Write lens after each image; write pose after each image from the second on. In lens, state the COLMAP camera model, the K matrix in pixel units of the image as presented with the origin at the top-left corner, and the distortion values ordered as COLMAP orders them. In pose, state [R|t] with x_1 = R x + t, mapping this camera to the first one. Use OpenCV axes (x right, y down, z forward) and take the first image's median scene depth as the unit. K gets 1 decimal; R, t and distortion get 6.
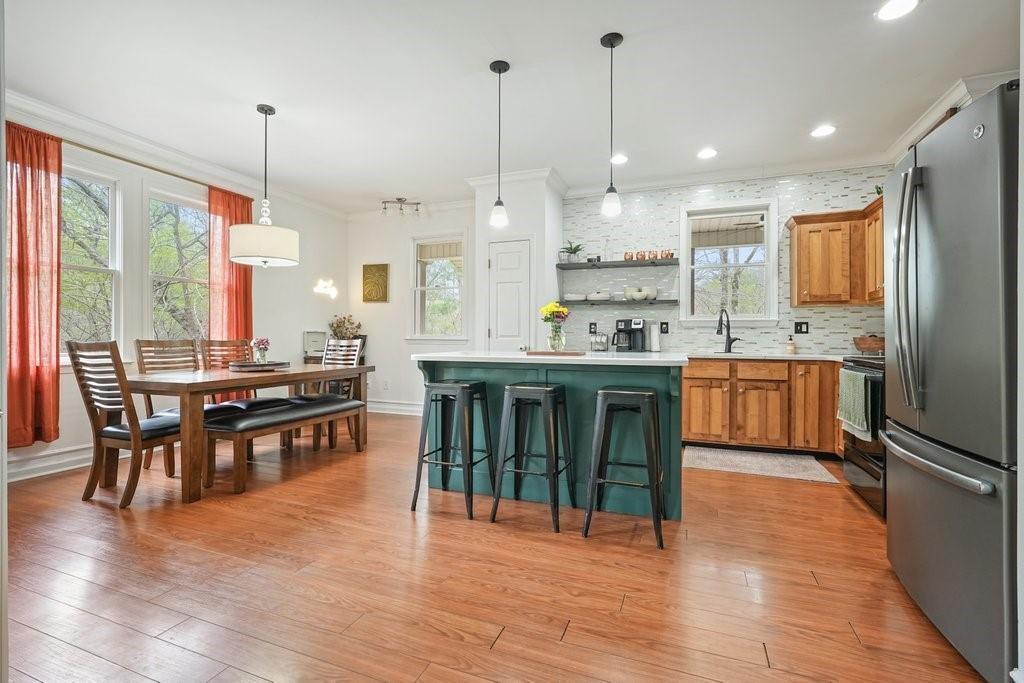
lens RADIAL K [[460.7, 0, 510.0], [0, 460.7, 336.1], [0, 0, 1]] dist [-0.000336, 0.000303]
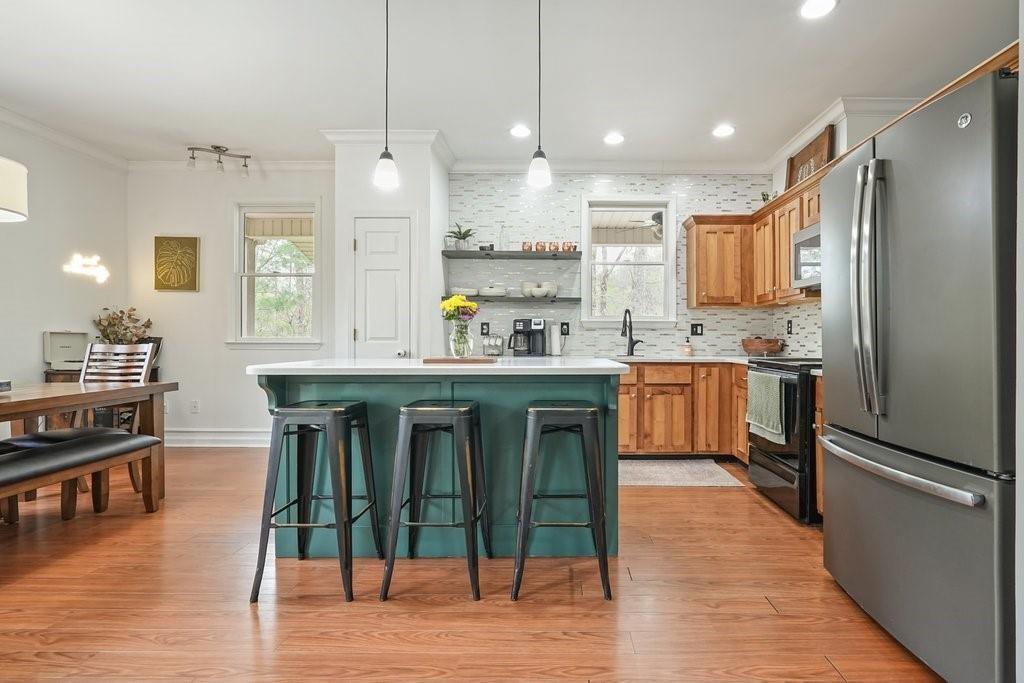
lens RADIAL K [[499.6, 0, 554.0], [0, 499.6, 340.1], [0, 0, 1]] dist [-0.010911, 0.006582]
pose [[0.931824, -0.002817, 0.362901, -0.044955], [0.001442, 0.999991, 0.004060, -0.000292], [-0.362909, -0.003260, 0.931819, 0.119816]]
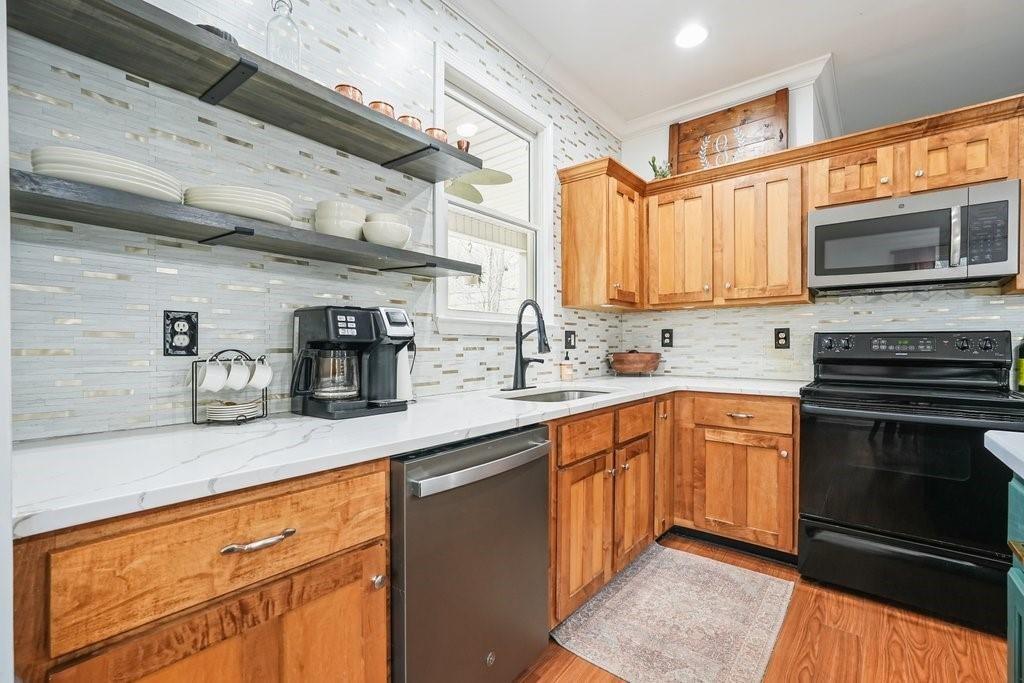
lens RADIAL K [[455.7, 0, 515.3], [0, 455.7, 345.3], [0, 0, 1]] dist [-0.004113, -0.000243]
pose [[0.282422, -0.005864, 0.959272, -0.002487], [0.000993, 0.999983, 0.005820, -0.015026], [-0.959290, -0.000691, 0.282423, 0.952543]]
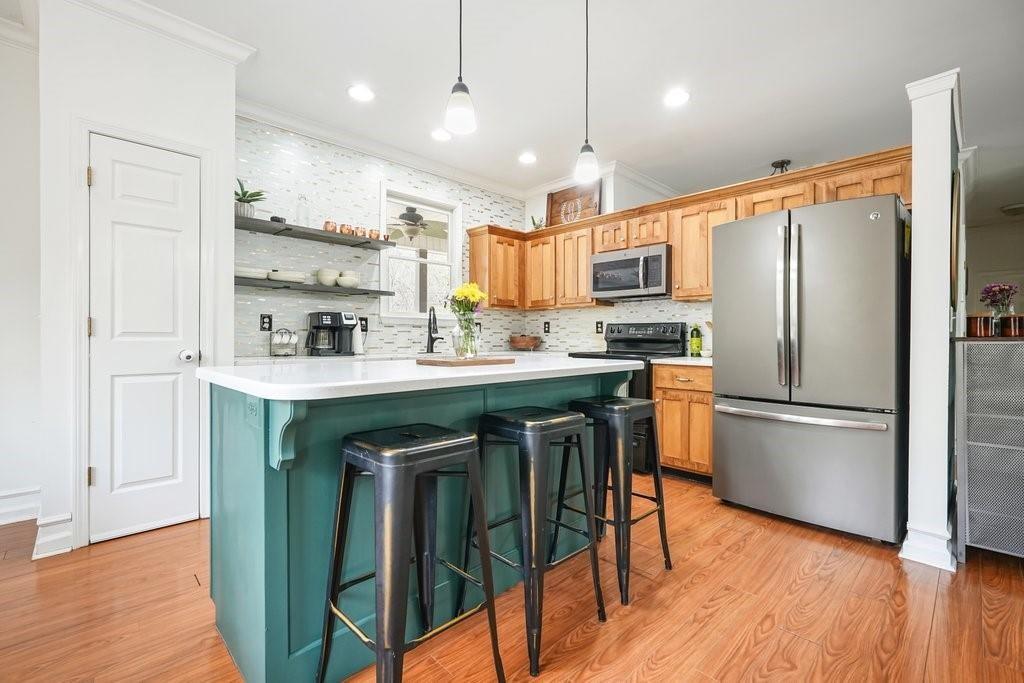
lens RADIAL K [[456.7, 0, 513.4], [0, 456.7, 337.1], [0, 0, 1]] dist [-0.001237, 0.000422]
pose [[0.405796, -0.000484, 0.913964, -0.346145], [-0.003608, 0.999991, 0.002131, 0.001178], [-0.913957, -0.004162, 0.405790, 0.510465]]
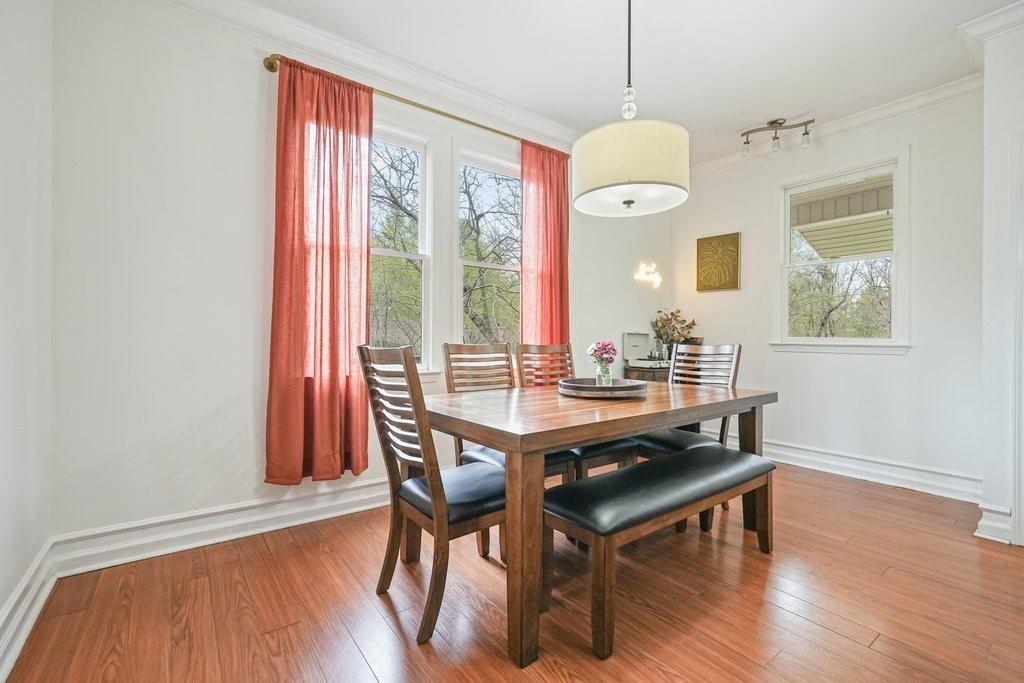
lens RADIAL K [[449.2, 0, 512.0], [0, 449.2, 341.5], [0, 0, 1]] dist [-0.000894, -0.000103]
pose [[0.854923, 0.004555, -0.518736, -0.307492], [-0.002028, 0.999983, 0.005439, 0.000163], [0.518752, -0.003598, 0.854917, 0.391479]]
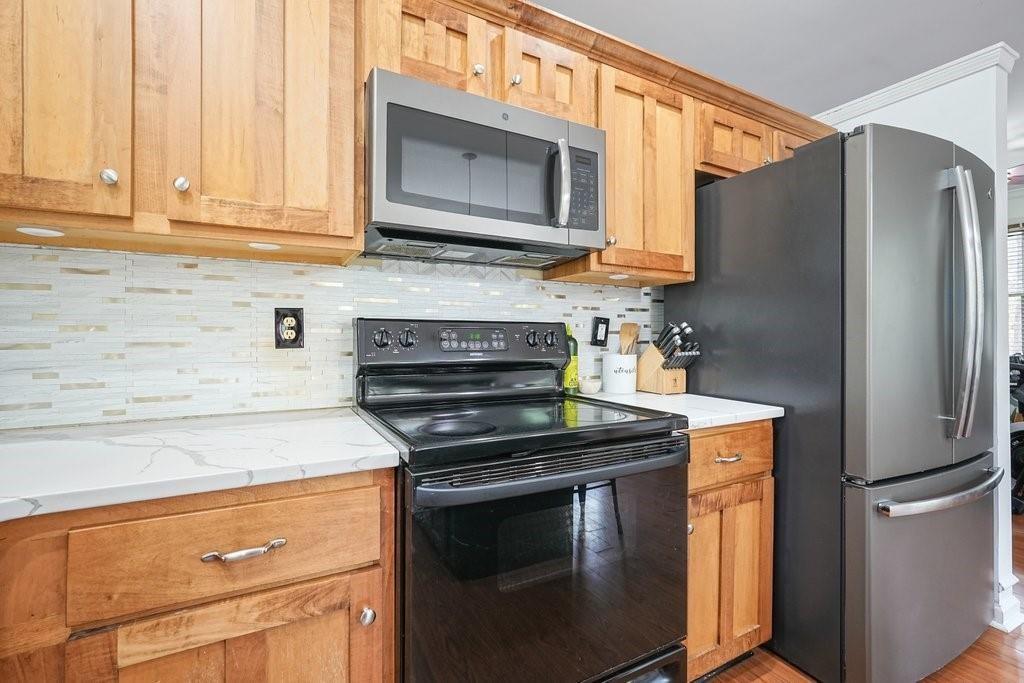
lens RADIAL K [[456.7, 0, 513.4], [0, 456.7, 337.1], [0, 0, 1]] dist [-0.001237, 0.000422]
pose [[-0.775869, -0.000702, 0.630894, 0.403521], [-0.002971, 0.999992, -0.002542, -0.013766], [-0.630887, -0.003847, -0.775865, 0.923381]]
